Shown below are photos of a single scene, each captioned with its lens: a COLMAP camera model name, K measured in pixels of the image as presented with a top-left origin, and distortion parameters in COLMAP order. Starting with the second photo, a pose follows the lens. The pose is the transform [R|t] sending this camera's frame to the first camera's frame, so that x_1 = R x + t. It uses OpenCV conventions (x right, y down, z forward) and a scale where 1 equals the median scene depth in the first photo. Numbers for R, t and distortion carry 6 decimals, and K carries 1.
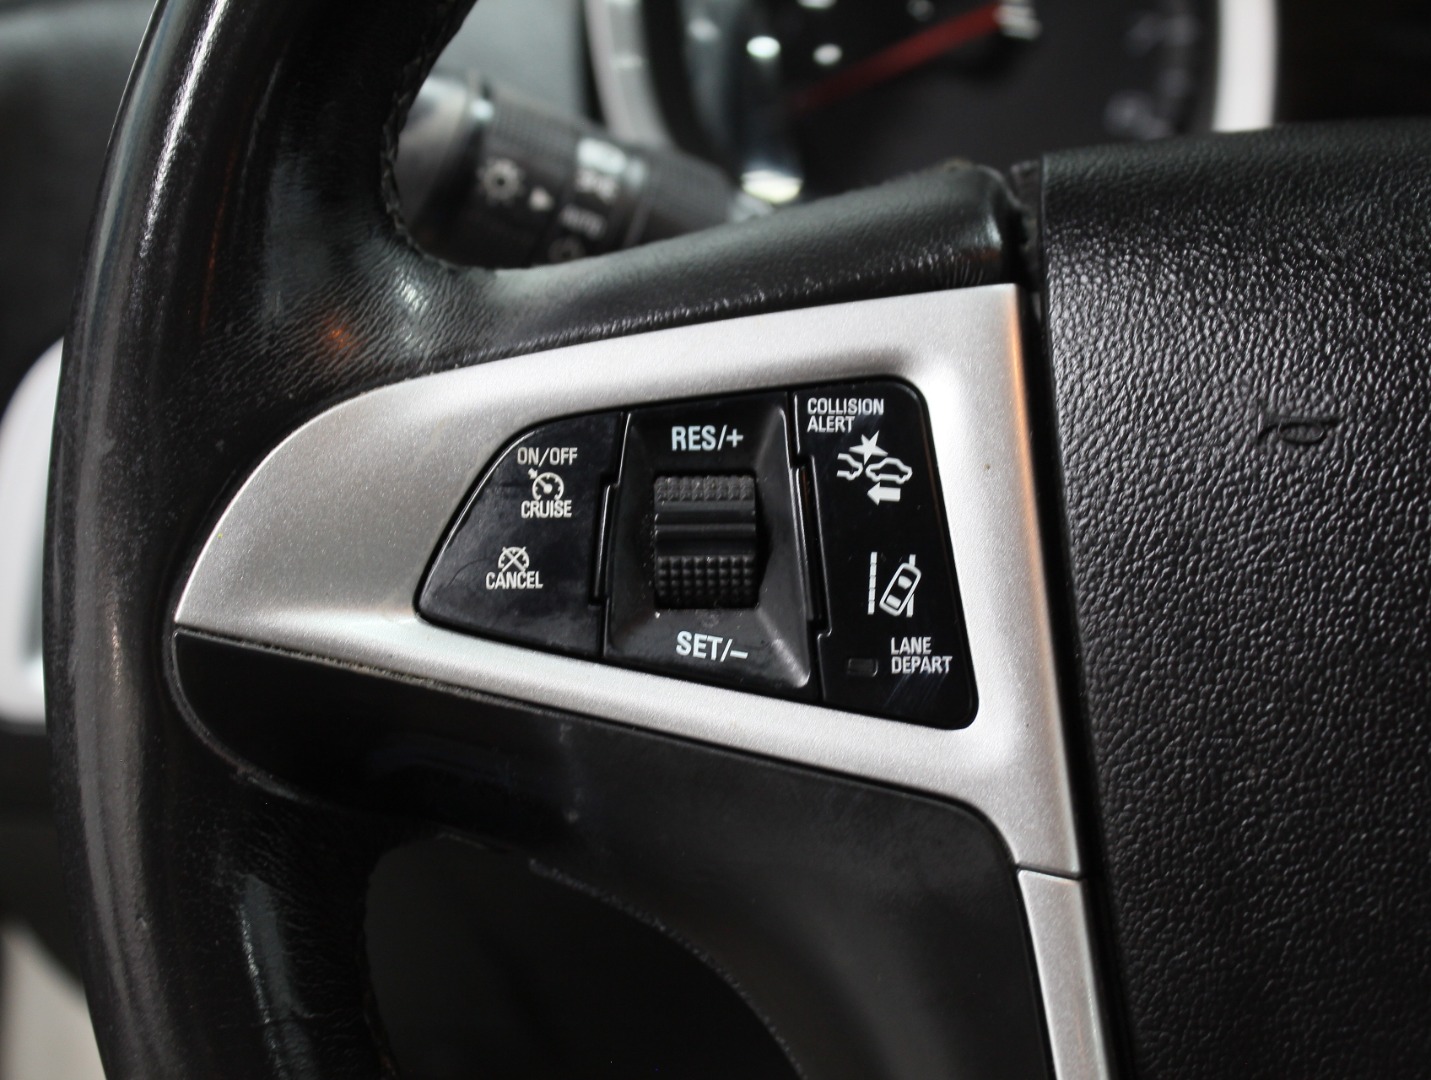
lens RADIAL K [[2171.7, 0, 715.5], [0, 2171.7, 540.0], [0, 0, 1]] dist [-0.027654, -0.096862]
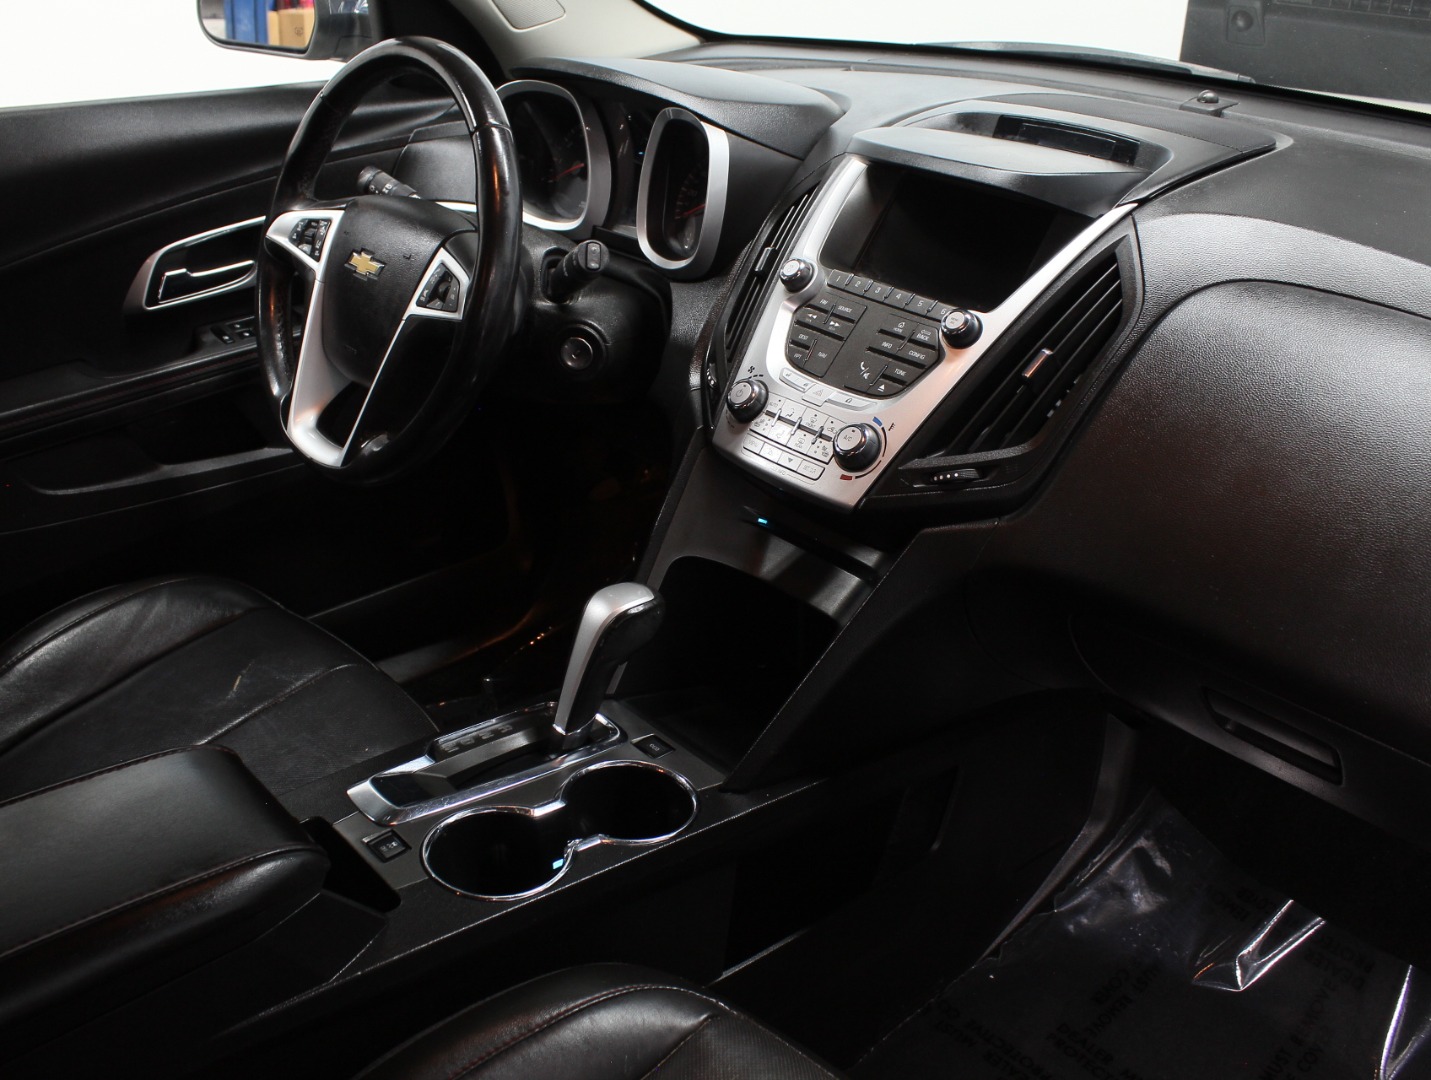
lens RADIAL K [[1370.3, 0, 715.5], [0, 1370.3, 540.0], [0, 0, 1]] dist [-0.163627, 0.144237]
pose [[0.770820, 0.296330, -0.563937, 4.376617], [-0.221230, 0.954650, 0.199248, -0.253780], [0.597406, -0.028825, 0.801421, -2.177183]]
